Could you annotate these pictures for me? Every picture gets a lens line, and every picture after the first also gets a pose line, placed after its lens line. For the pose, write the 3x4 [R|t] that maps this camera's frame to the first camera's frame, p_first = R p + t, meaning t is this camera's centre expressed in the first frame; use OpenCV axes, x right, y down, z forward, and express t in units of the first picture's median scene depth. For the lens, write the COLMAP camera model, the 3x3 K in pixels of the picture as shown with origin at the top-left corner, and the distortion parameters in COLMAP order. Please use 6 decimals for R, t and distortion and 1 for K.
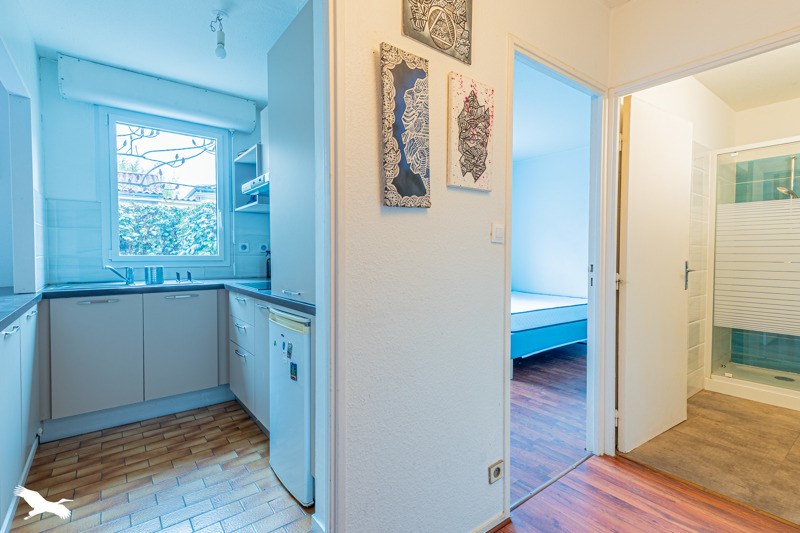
lens RADIAL K [[372.0, 0, 401.6], [0, 372.0, 265.1], [0, 0, 1]] dist [0.020668, -0.002322]
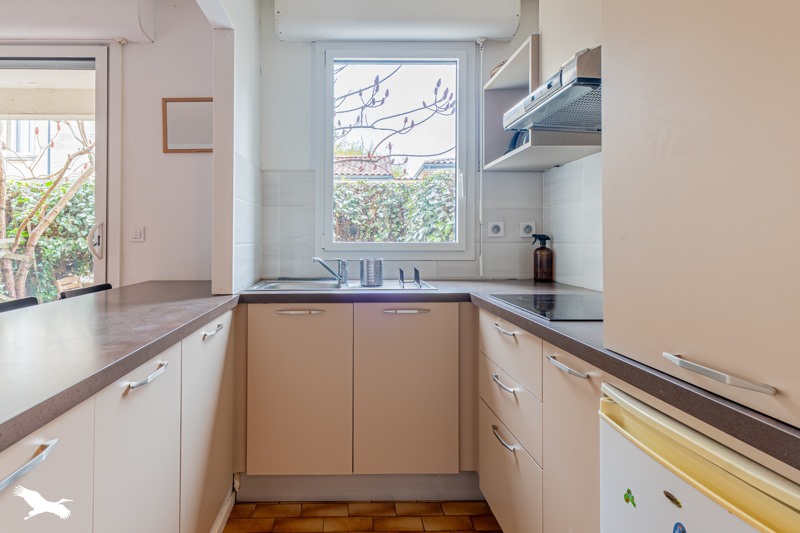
lens RADIAL K [[461.4, 0, 353.6], [0, 461.4, 238.6], [0, 0, 1]] dist [0.007303, 0.000953]
pose [[0.795107, -0.001294, -0.606467, -0.185548], [-0.018216, 0.999496, -0.026016, -0.010944], [0.606195, 0.031733, 0.794683, 0.324874]]
